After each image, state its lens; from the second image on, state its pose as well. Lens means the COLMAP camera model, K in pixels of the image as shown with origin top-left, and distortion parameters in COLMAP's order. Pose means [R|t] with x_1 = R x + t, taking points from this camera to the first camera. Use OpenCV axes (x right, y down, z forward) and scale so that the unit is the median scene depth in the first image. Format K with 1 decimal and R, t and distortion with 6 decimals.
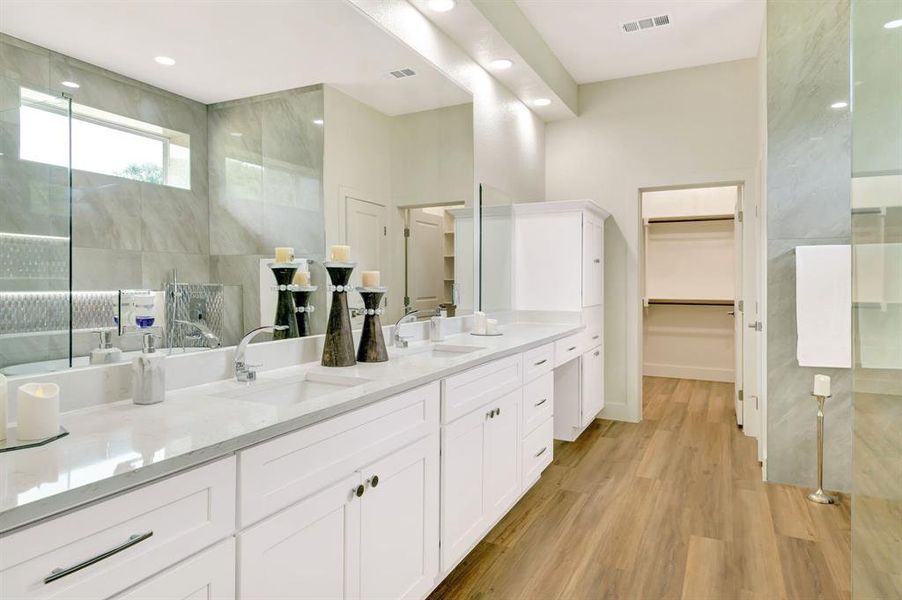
lens RADIAL K [[544.4, 0, 452.4], [0, 544.4, 283.6], [0, 0, 1]] dist [0.001288, -0.000192]
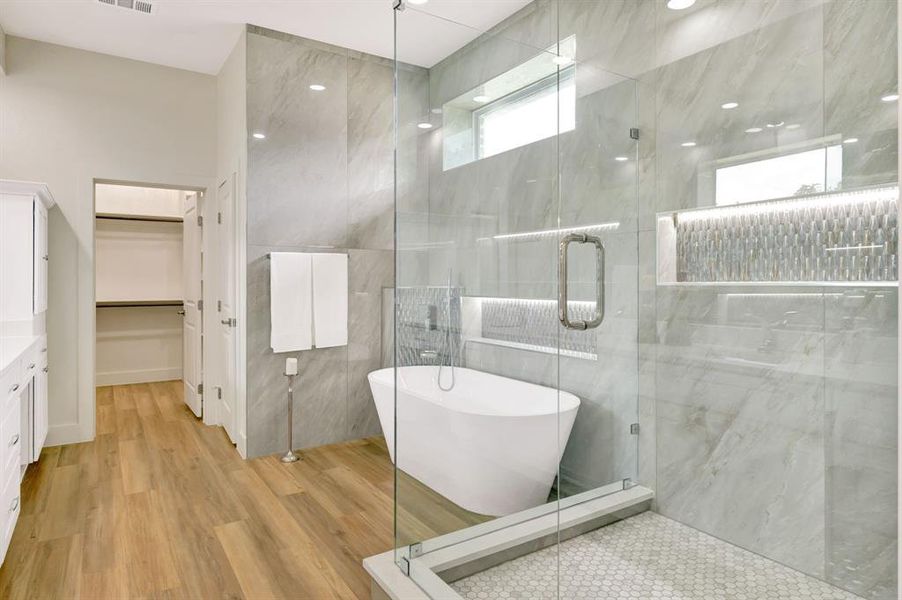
lens RADIAL K [[524.6, 0, 452.3], [0, 524.6, 286.3], [0, 0, 1]] dist [-0.000458, -0.001261]
pose [[0.507102, -0.010815, 0.861818, -0.147376], [0.006839, 0.999940, 0.008525, -0.001244], [-0.861859, 0.001571, 0.507145, 0.081626]]
